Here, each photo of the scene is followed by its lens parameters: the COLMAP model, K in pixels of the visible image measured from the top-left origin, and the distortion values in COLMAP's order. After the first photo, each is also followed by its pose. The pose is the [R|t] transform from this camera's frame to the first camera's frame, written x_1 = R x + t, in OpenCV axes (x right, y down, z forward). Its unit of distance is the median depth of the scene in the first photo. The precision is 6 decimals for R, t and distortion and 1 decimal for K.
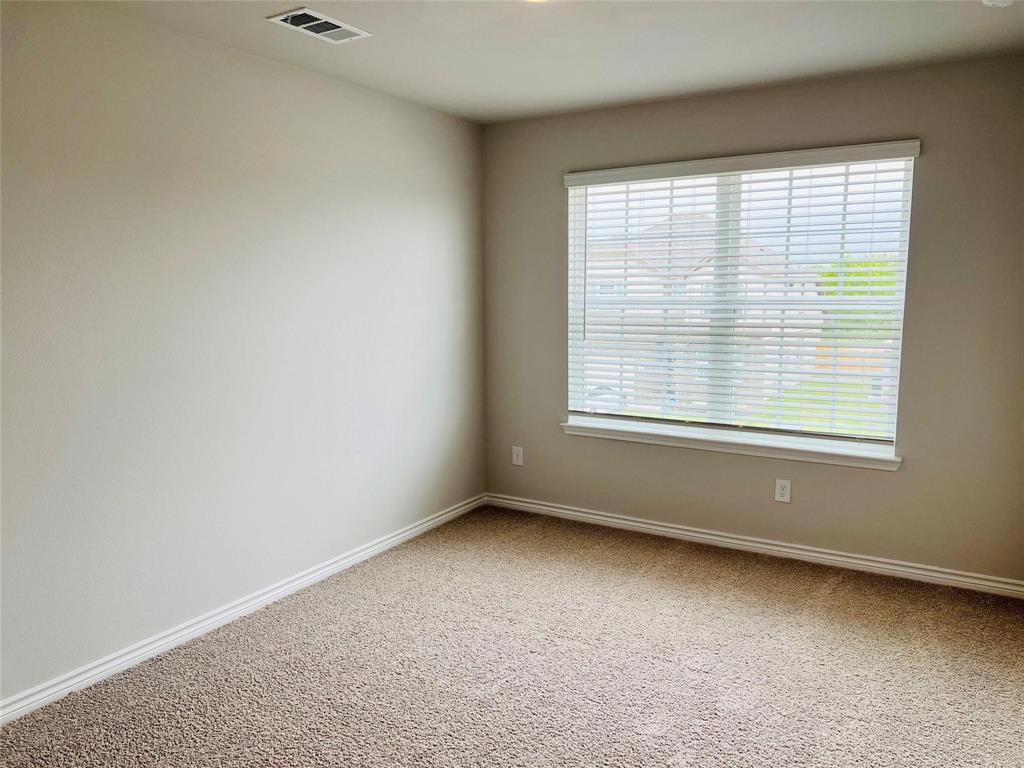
lens RADIAL K [[768.5, 0, 507.9], [0, 768.5, 380.2], [0, 0, 1]] dist [0.072472, -0.079118]
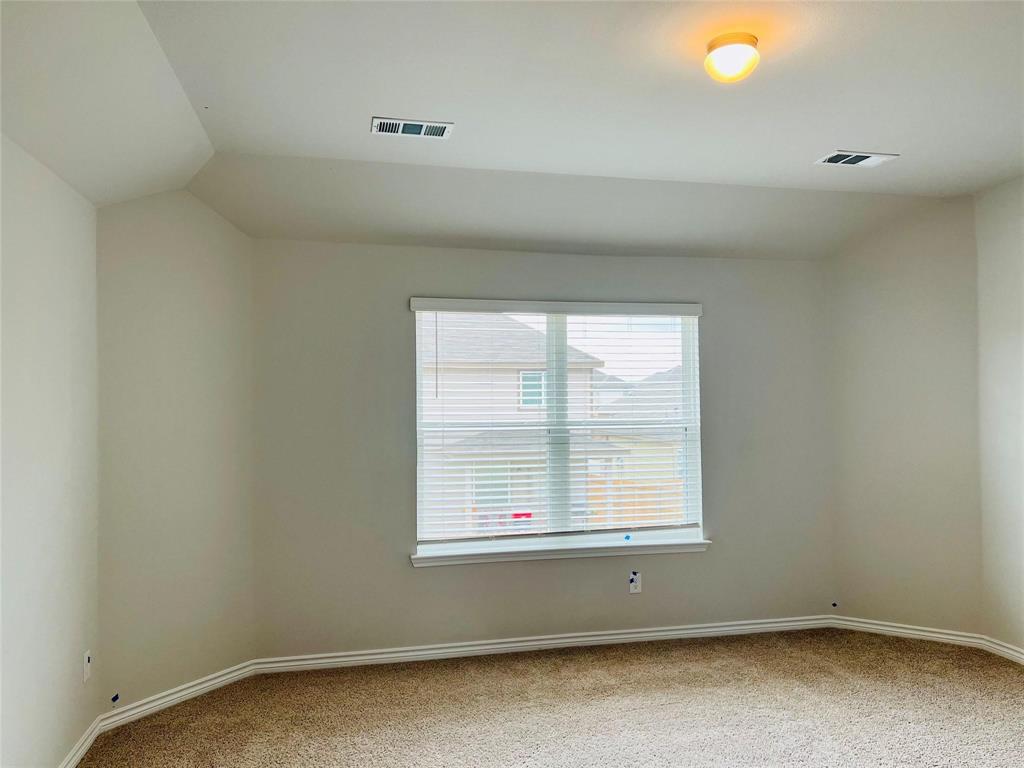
lens RADIAL K [[768.5, 0, 508.2], [0, 768.5, 383.5], [0, 0, 1]] dist [0.072472, -0.079118]
pose [[0.678208, 0.032836, 0.734136, -0.602588], [0.101179, 0.985315, -0.137541, -0.010257], [-0.727872, 0.167561, 0.664926, 0.289180]]
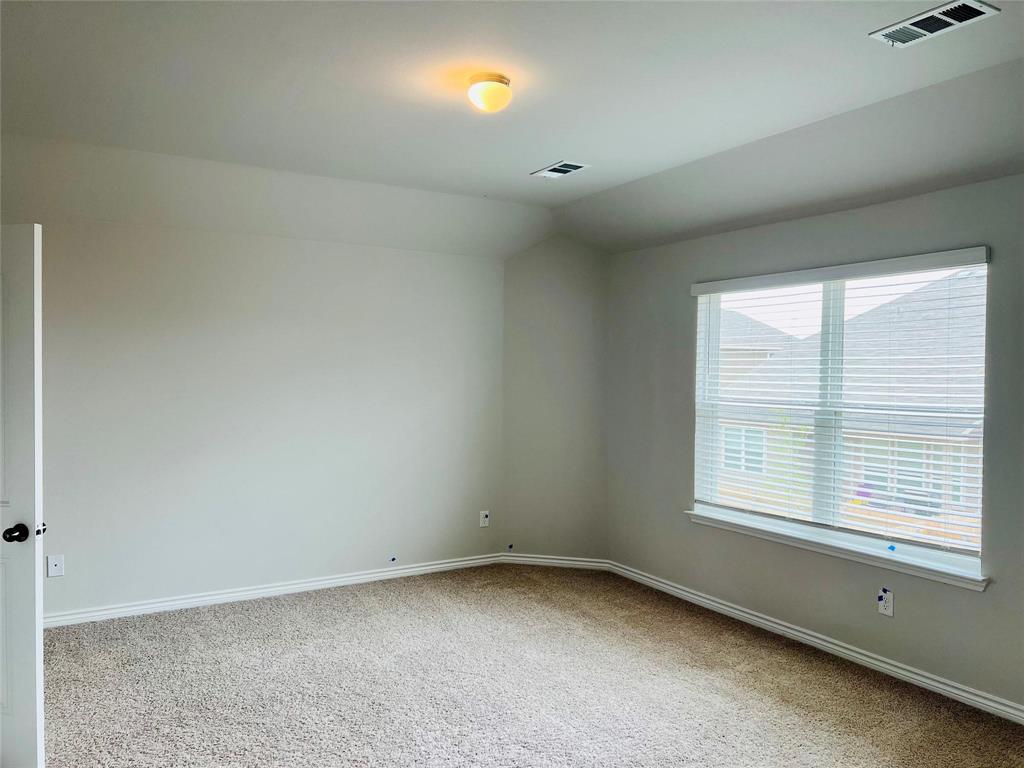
lens RADIAL K [[768.5, 0, 506.8], [0, 768.5, 387.1], [0, 0, 1]] dist [0.072472, -0.079118]
pose [[0.906622, 0.033193, -0.420636, 0.321964], [-0.082519, 0.991599, -0.099611, 0.014482], [0.413795, 0.125020, 0.901745, -0.102281]]
